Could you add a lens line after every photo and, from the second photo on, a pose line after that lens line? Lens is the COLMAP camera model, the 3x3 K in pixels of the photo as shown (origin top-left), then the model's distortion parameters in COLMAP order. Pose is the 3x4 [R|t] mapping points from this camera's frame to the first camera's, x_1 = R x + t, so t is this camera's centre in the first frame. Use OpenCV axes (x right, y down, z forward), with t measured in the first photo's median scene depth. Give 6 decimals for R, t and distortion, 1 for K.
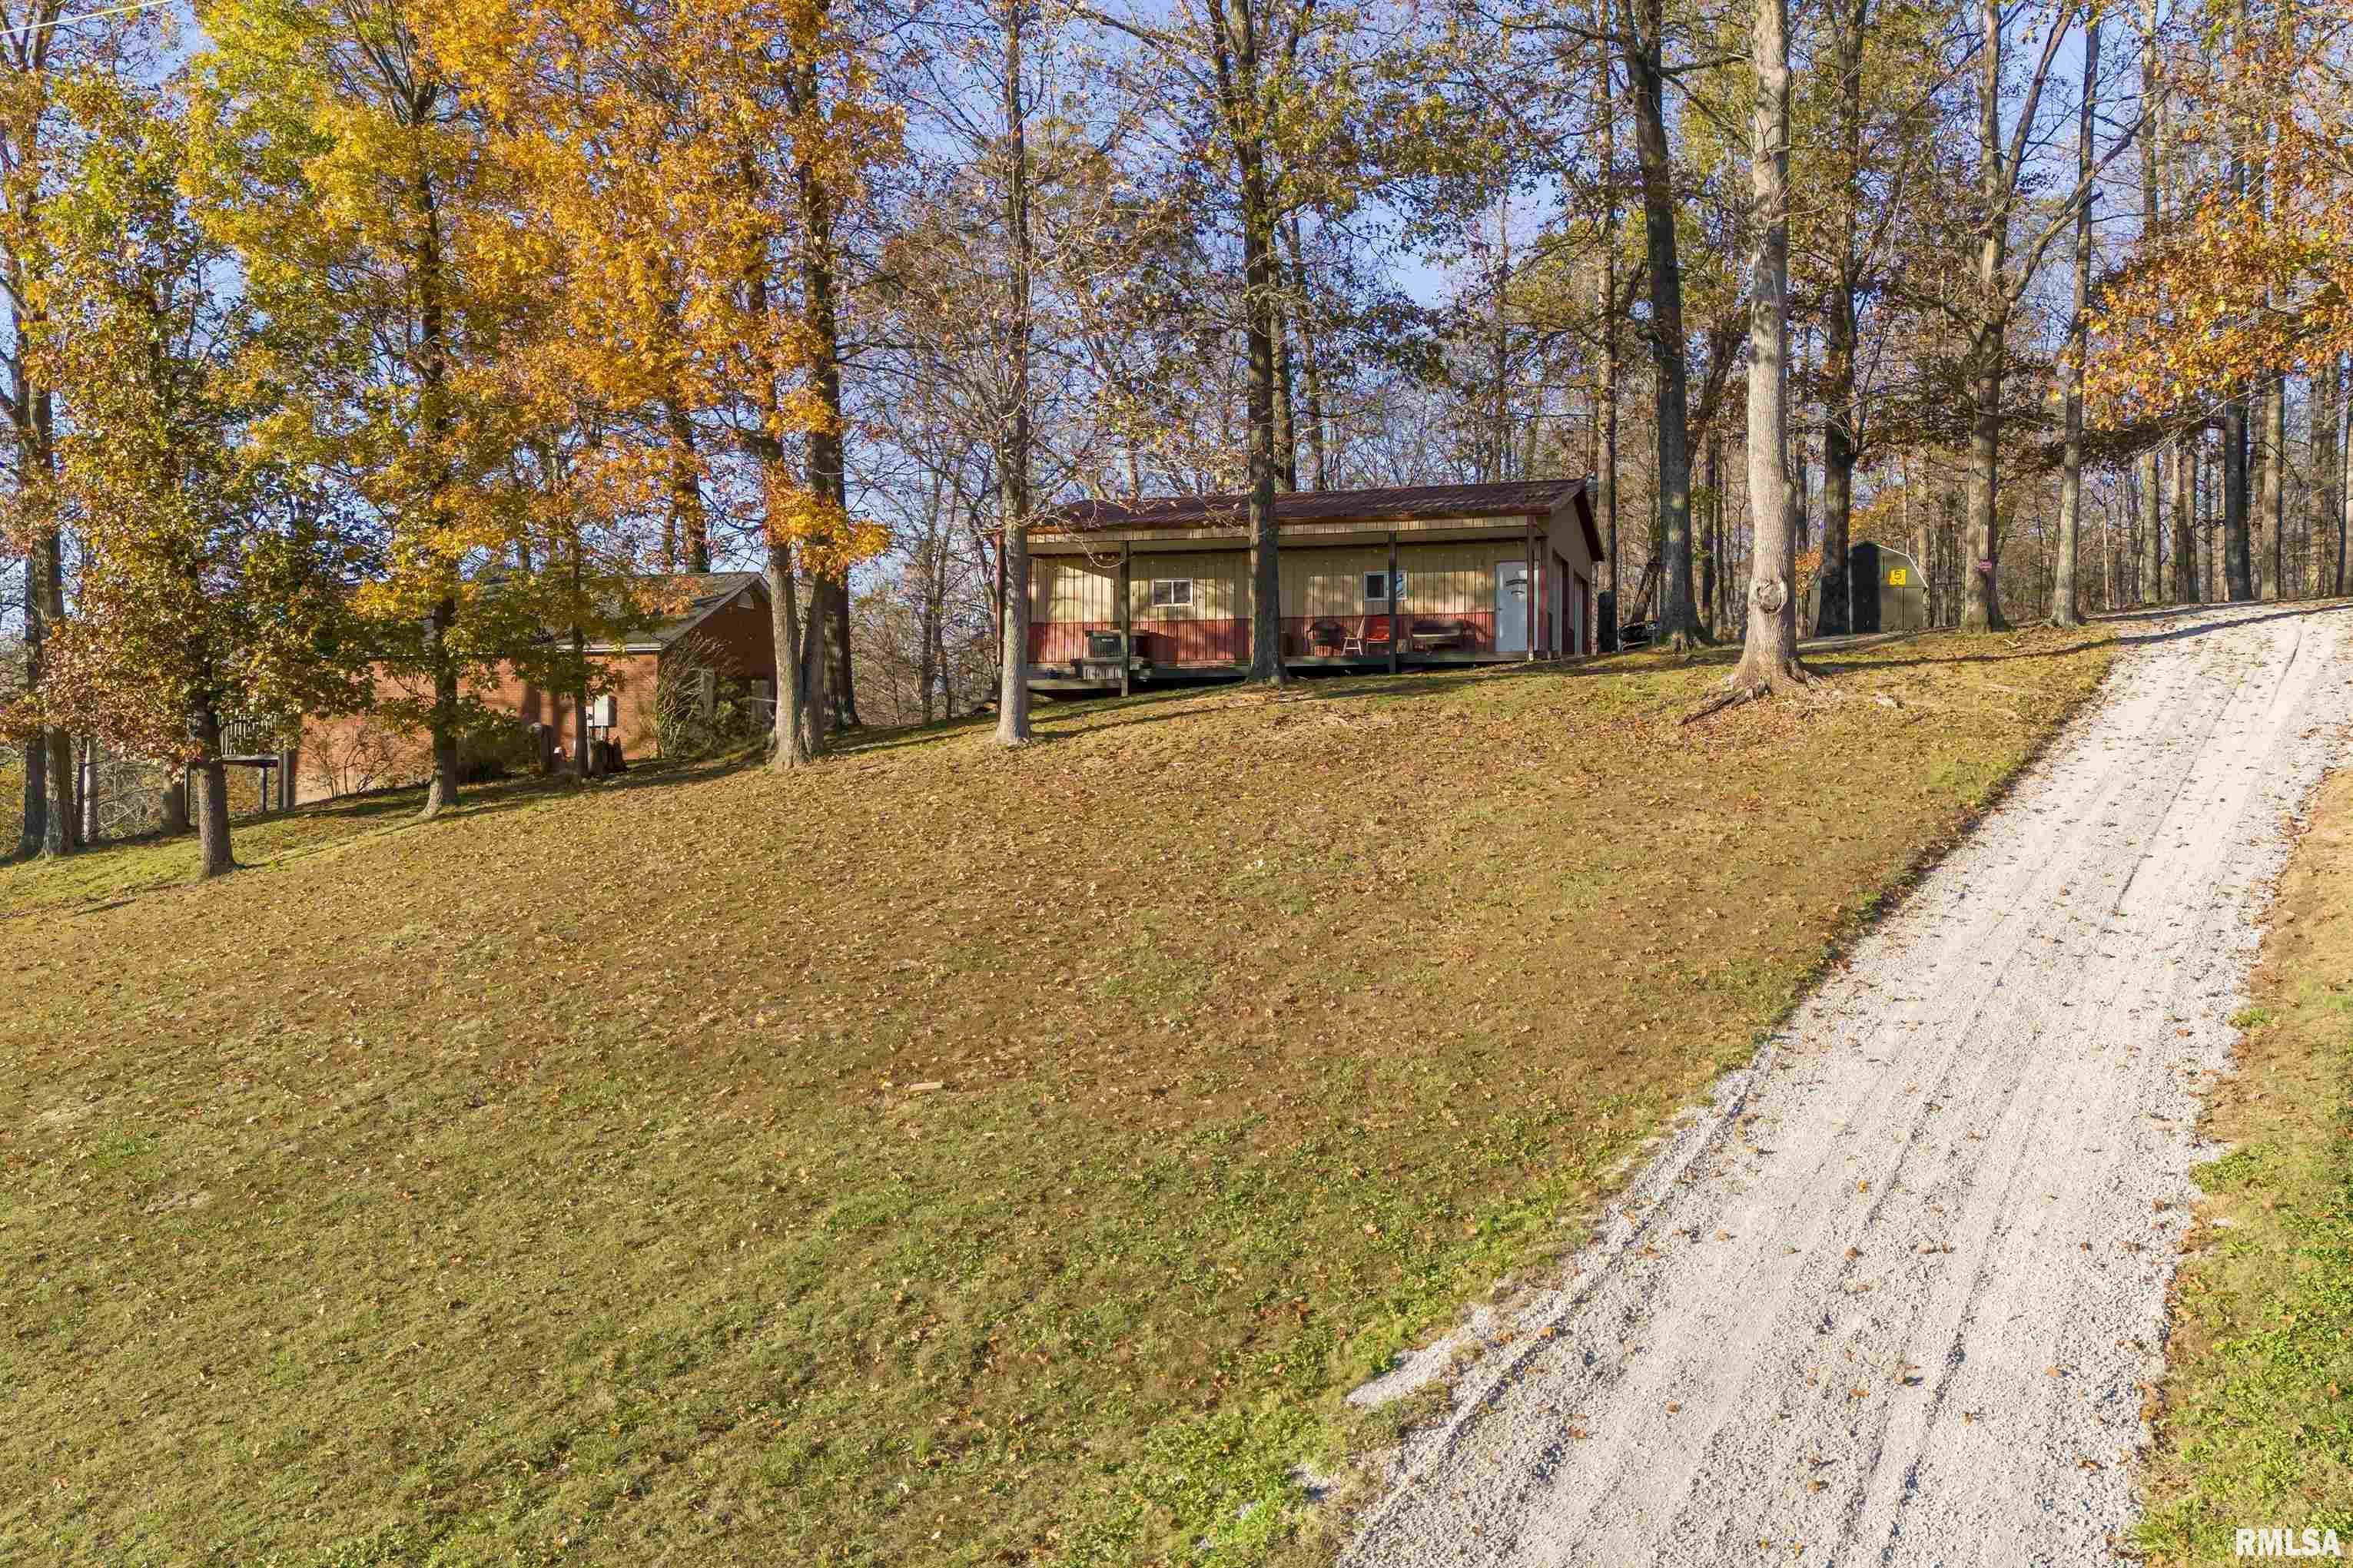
lens RADIAL K [[1671.4, 0, 1176.5], [0, 1671.4, 784.0], [0, 0, 1]] dist [-0.003511, 0.002213]
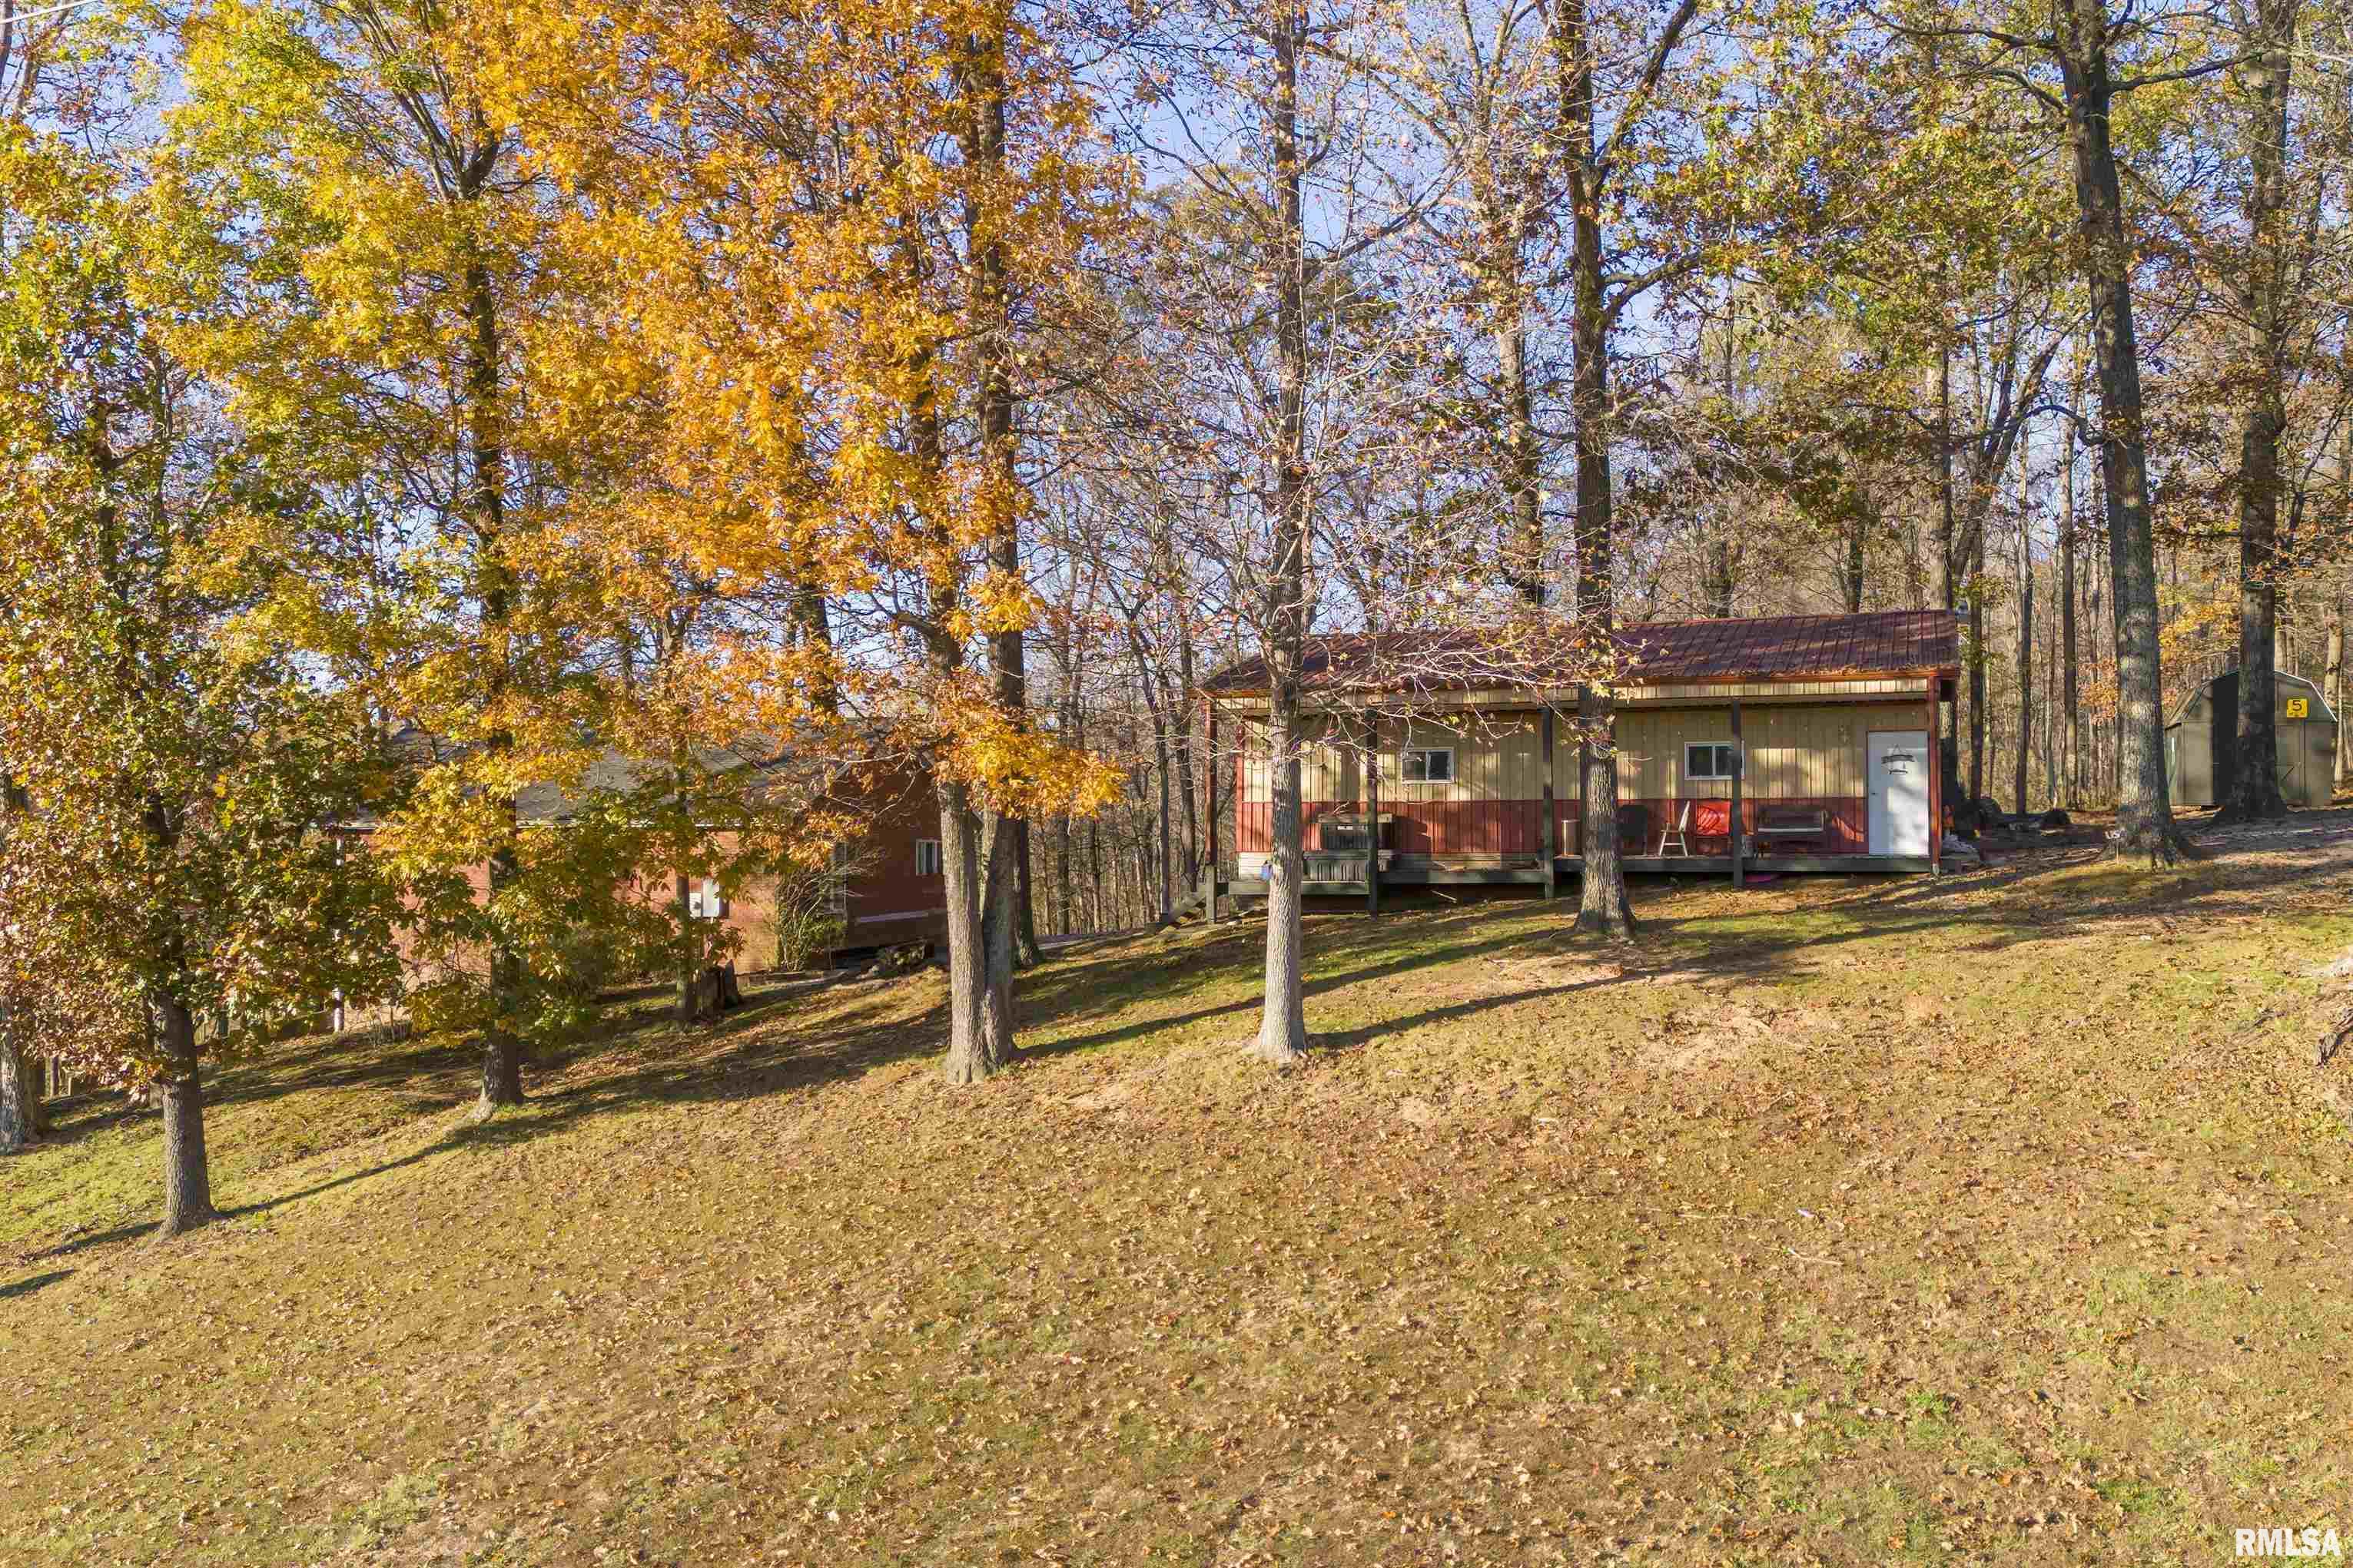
lens RADIAL K [[1642.9, 0, 1176.5], [0, 1642.9, 784.0], [0, 0, 1]] dist [0.008824, -0.000594]
pose [[0.998347, -0.001866, -0.057442, -0.104978], [0.000999, 0.999885, -0.015125, -0.131794], [0.057463, 0.015043, 0.998234, 0.311871]]
